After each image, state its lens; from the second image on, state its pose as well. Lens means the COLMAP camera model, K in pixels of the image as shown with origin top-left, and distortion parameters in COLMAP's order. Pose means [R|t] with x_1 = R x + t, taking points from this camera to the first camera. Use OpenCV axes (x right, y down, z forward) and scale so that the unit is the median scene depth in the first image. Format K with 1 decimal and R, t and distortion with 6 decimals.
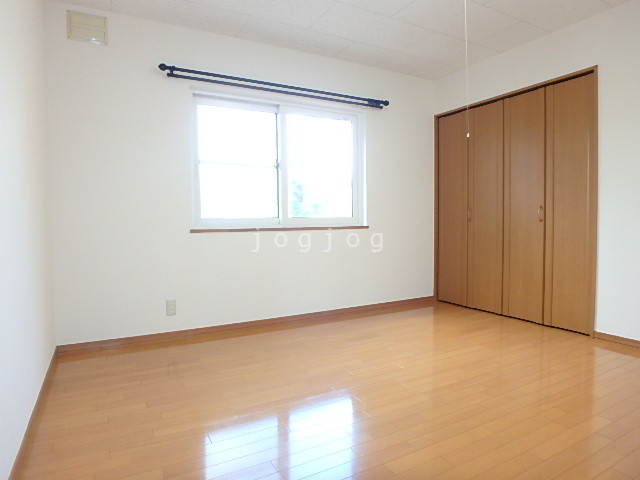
lens RADIAL K [[401.9, 0, 319.9], [0, 401.9, 238.5], [0, 0, 1]] dist [-0.034373, -0.001331]
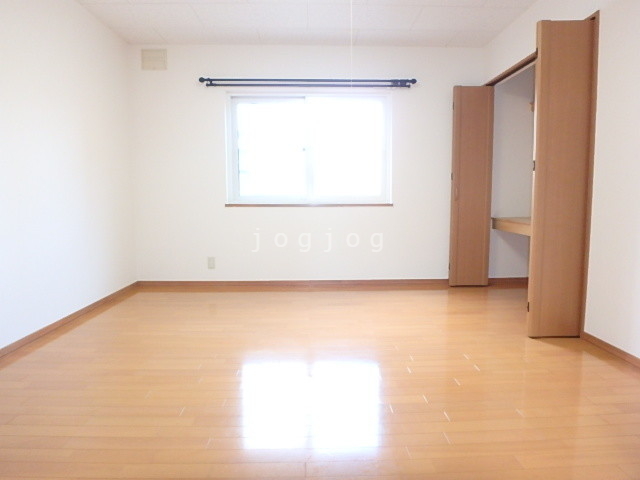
lens RADIAL K [[401.9, 0, 322.1], [0, 401.9, 238.7], [0, 0, 1]] dist [-0.034373, -0.001331]
pose [[0.888329, 0.056634, -0.455702, 0.502583], [-0.028482, 0.997250, 0.068415, -0.007950], [0.458323, -0.047796, 0.887500, -0.012173]]
